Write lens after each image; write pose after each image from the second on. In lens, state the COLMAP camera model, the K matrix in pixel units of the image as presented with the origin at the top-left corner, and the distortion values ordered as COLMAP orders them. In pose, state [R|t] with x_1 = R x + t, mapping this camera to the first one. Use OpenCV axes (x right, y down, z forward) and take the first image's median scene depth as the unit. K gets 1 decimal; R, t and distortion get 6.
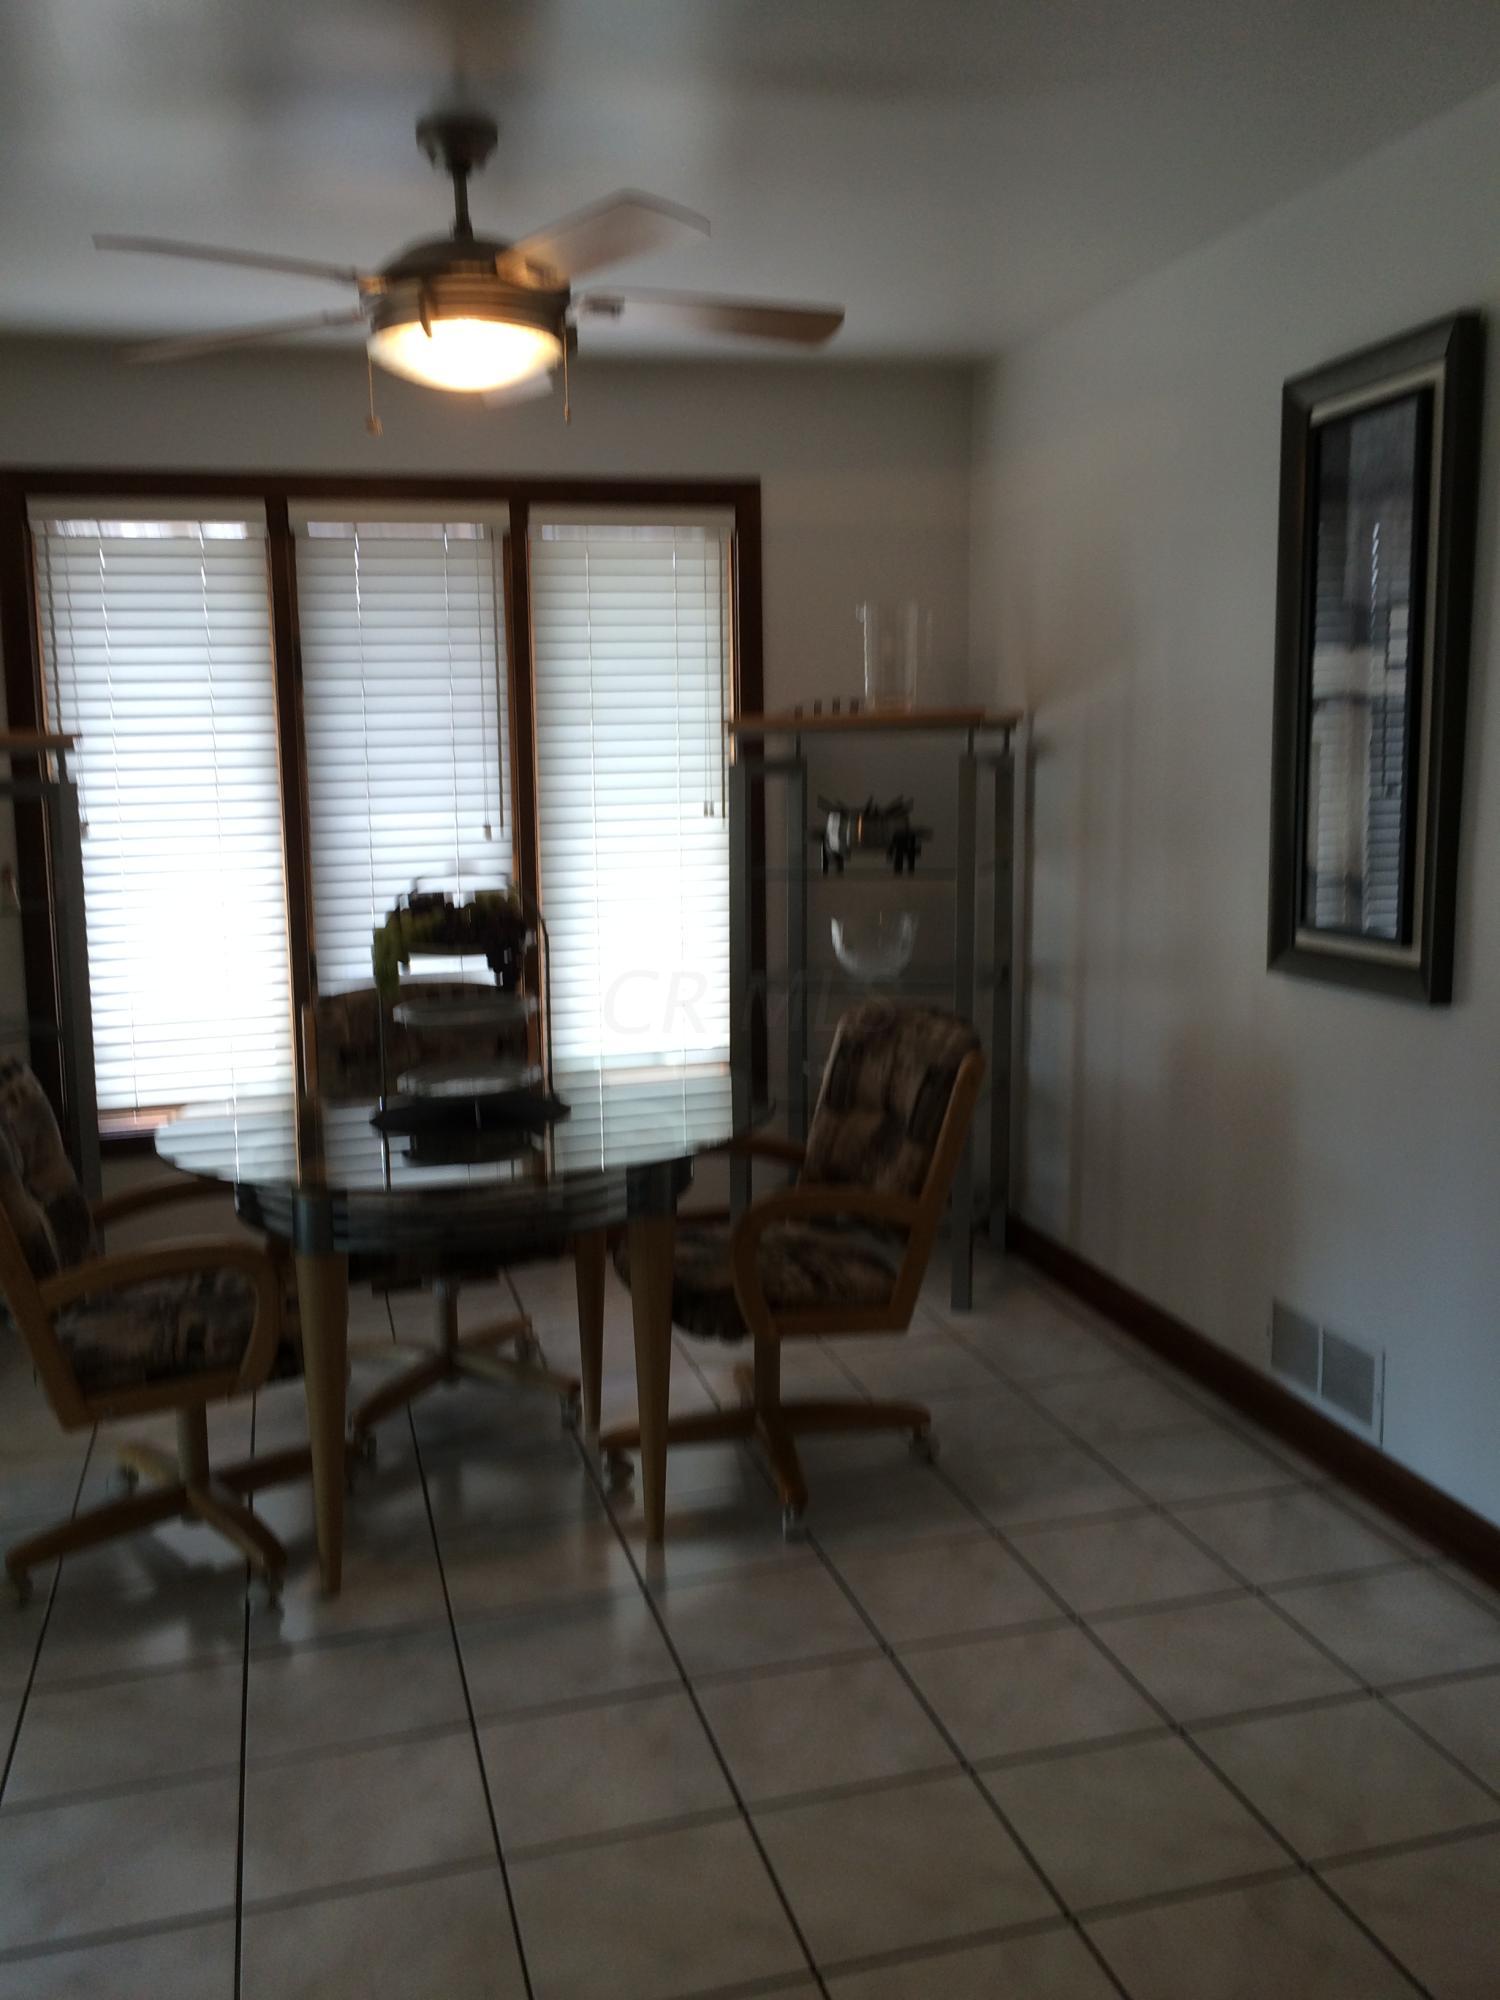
lens RADIAL K [[1726.1, 0, 747.0], [0, 1726.1, 996.5], [0, 0, 1]] dist [0.076488, -0.104991]
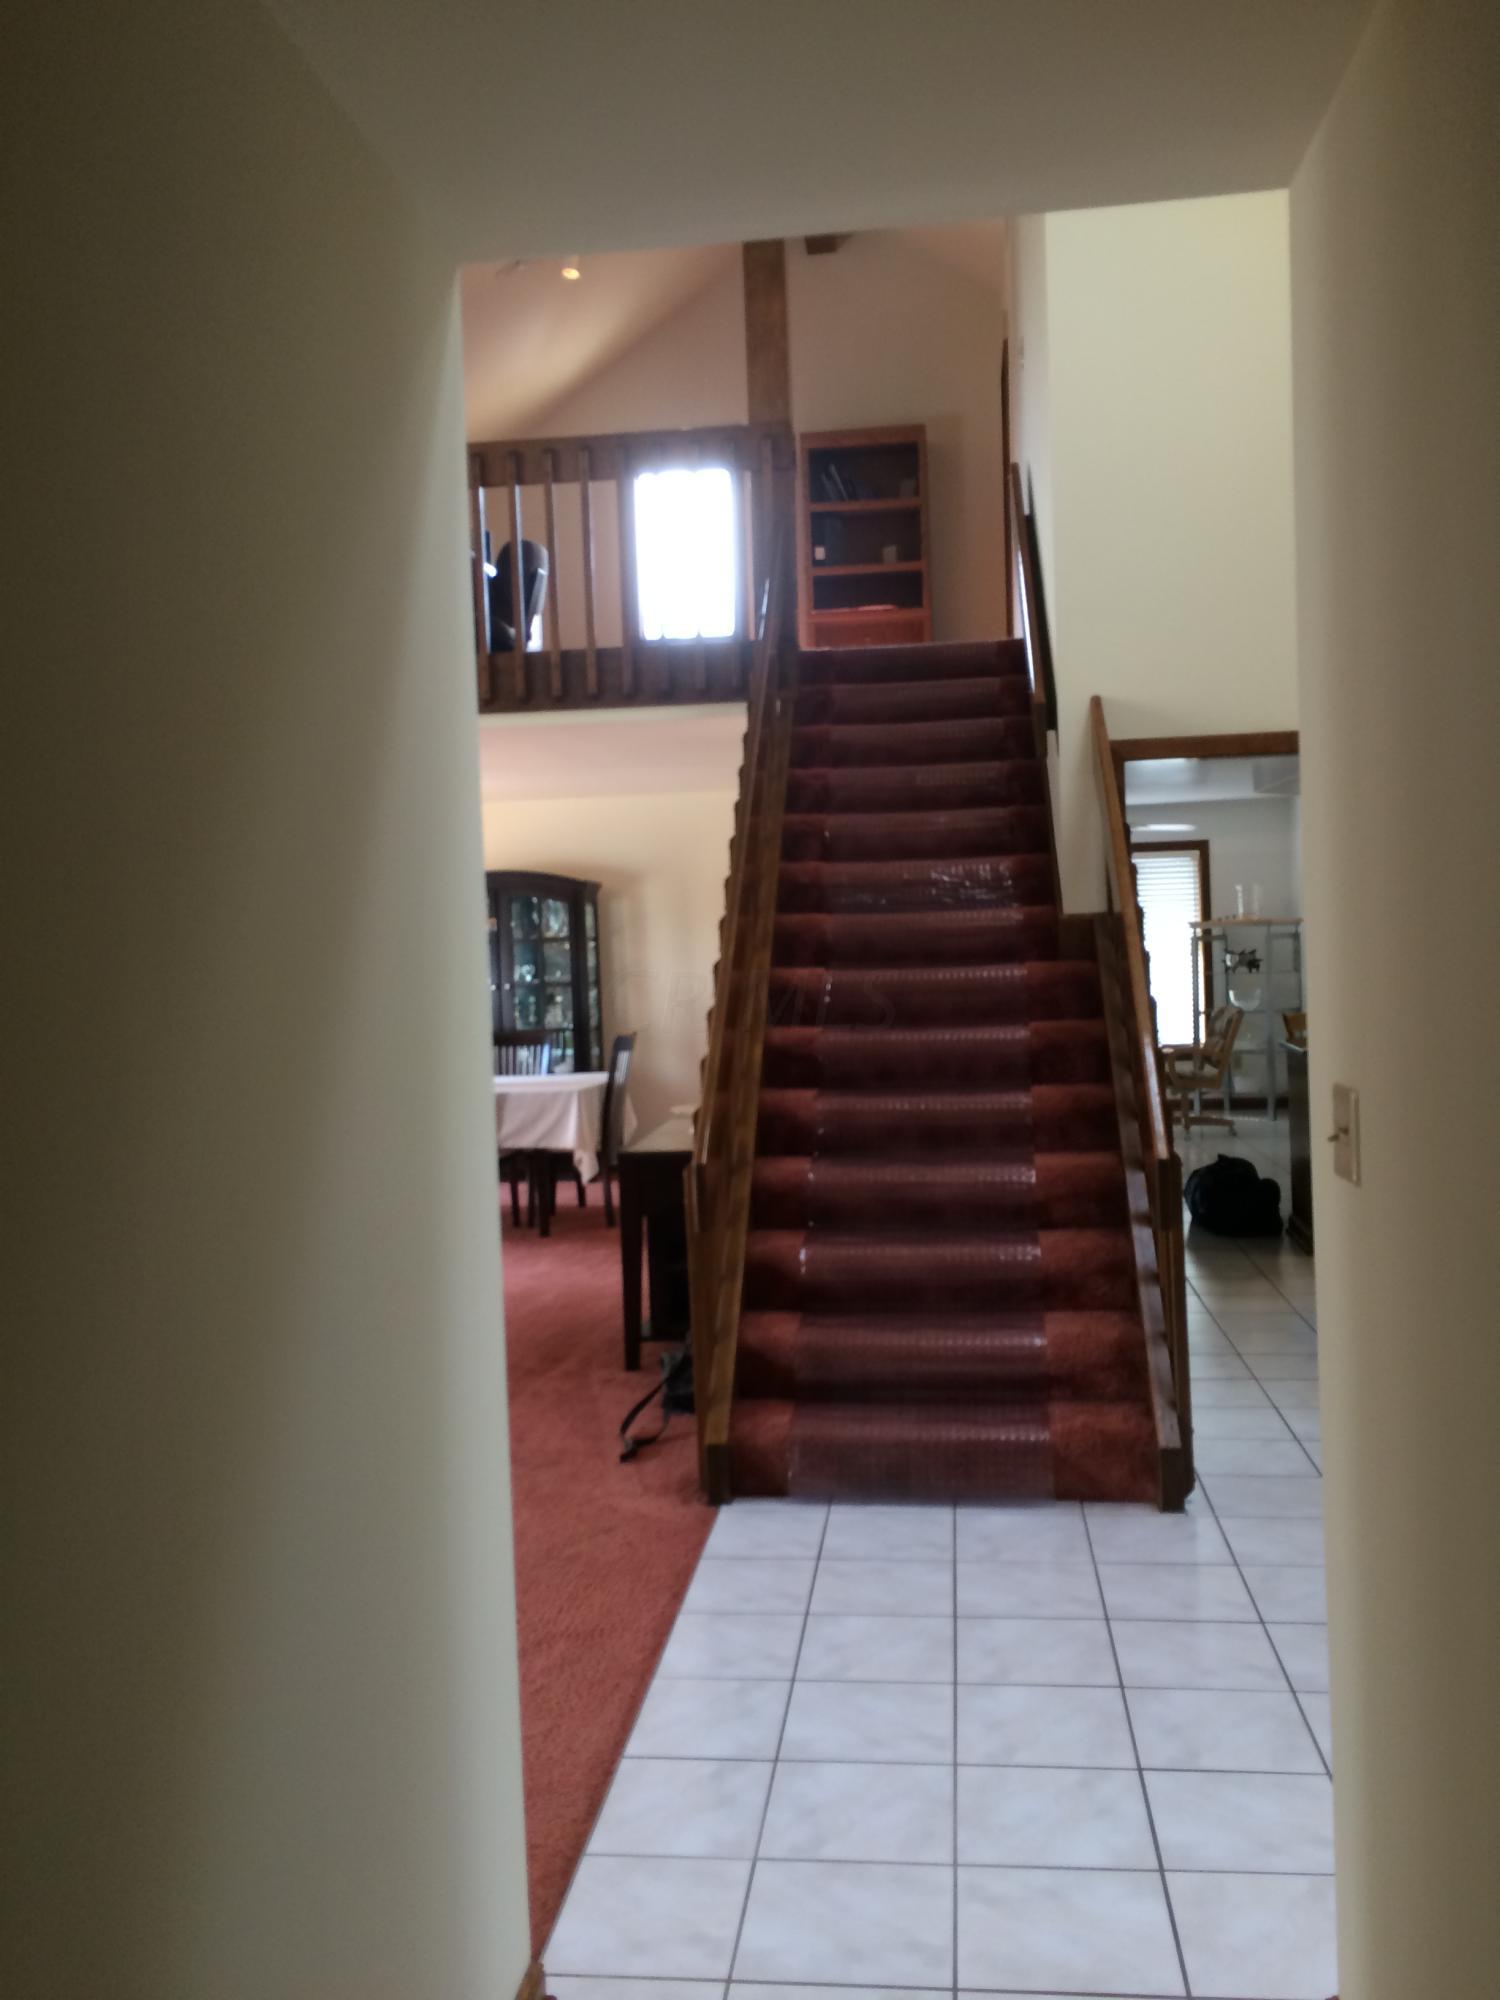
lens RADIAL K [[1726.1, 0, 748.5], [0, 1726.1, 994.8], [0, 0, 1]] dist [0.076488, -0.104991]
pose [[0.924596, -0.013571, -0.380707, 0.419043], [-0.020730, 0.996092, -0.085852, 0.236657], [0.380384, 0.087271, 0.920702, -2.045816]]
